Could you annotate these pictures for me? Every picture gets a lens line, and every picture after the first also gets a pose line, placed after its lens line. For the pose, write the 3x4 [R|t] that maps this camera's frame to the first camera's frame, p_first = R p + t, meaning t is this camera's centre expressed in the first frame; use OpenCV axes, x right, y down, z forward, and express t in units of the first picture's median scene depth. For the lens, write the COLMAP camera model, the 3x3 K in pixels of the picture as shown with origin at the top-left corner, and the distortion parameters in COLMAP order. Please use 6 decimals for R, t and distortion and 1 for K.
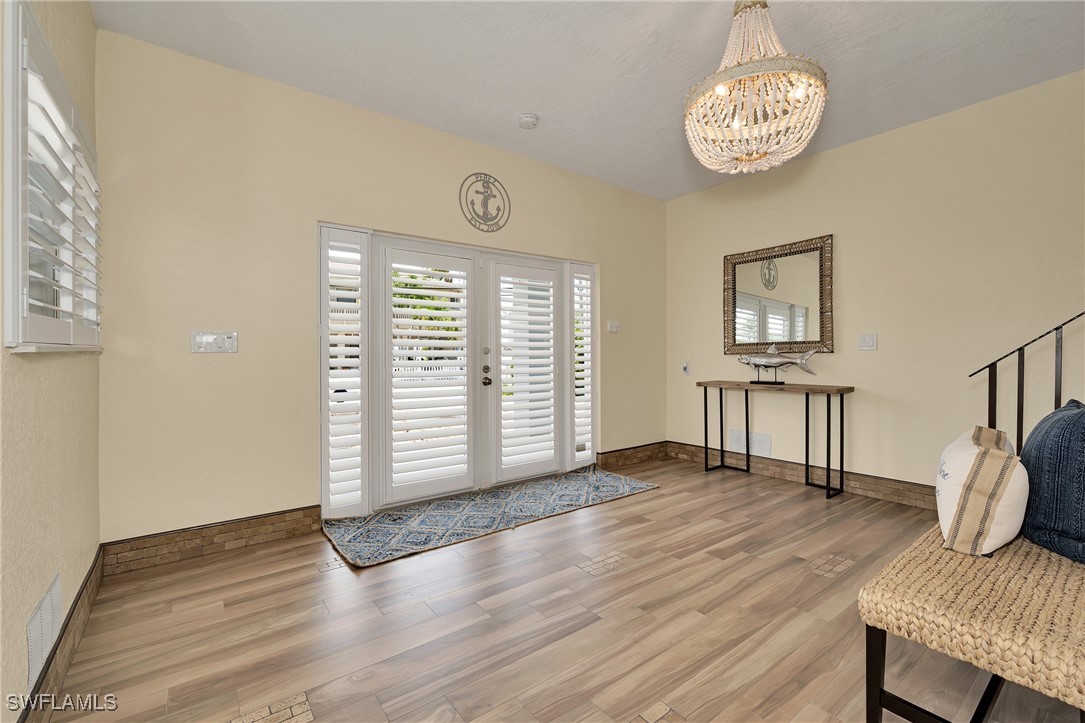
lens RADIAL K [[466.2, 0, 544.4], [0, 466.2, 358.1], [0, 0, 1]] dist [-0.000271, 0.000029]
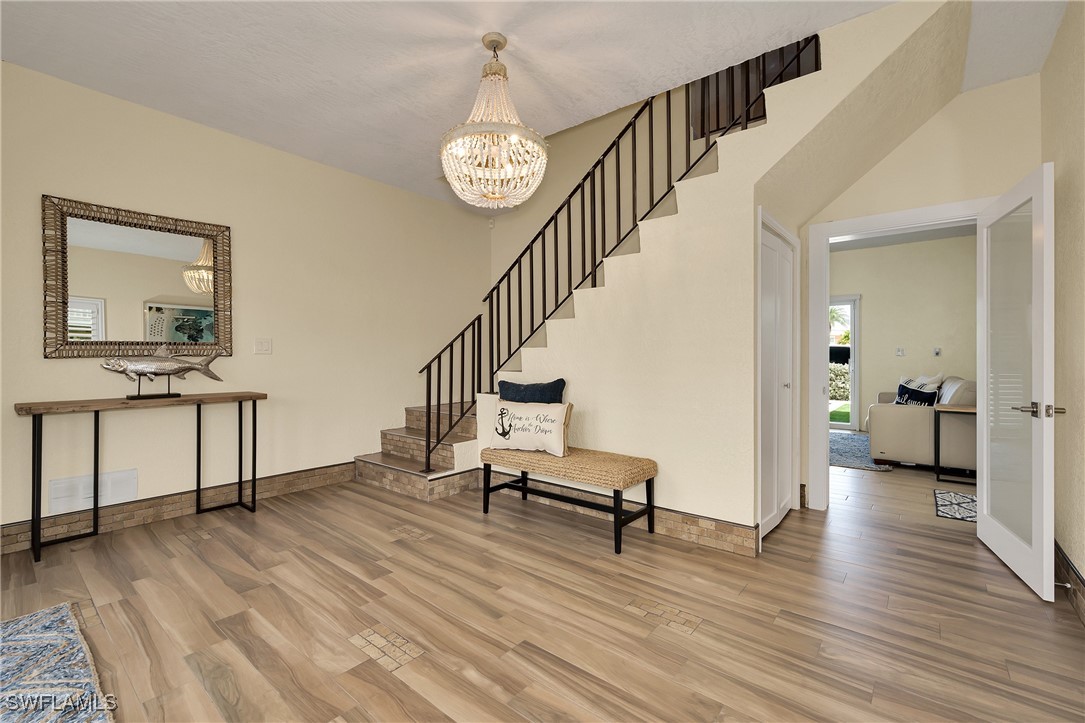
lens RADIAL K [[466.2, 0, 544.4], [0, 466.2, 358.1], [0, 0, 1]] dist [-0.000271, 0.000029]
pose [[-0.218535, 0.000371, 0.975829, -0.421485], [0.009003, 0.999958, 0.001636, -0.003735], [-0.975788, 0.009143, -0.218529, 0.615081]]
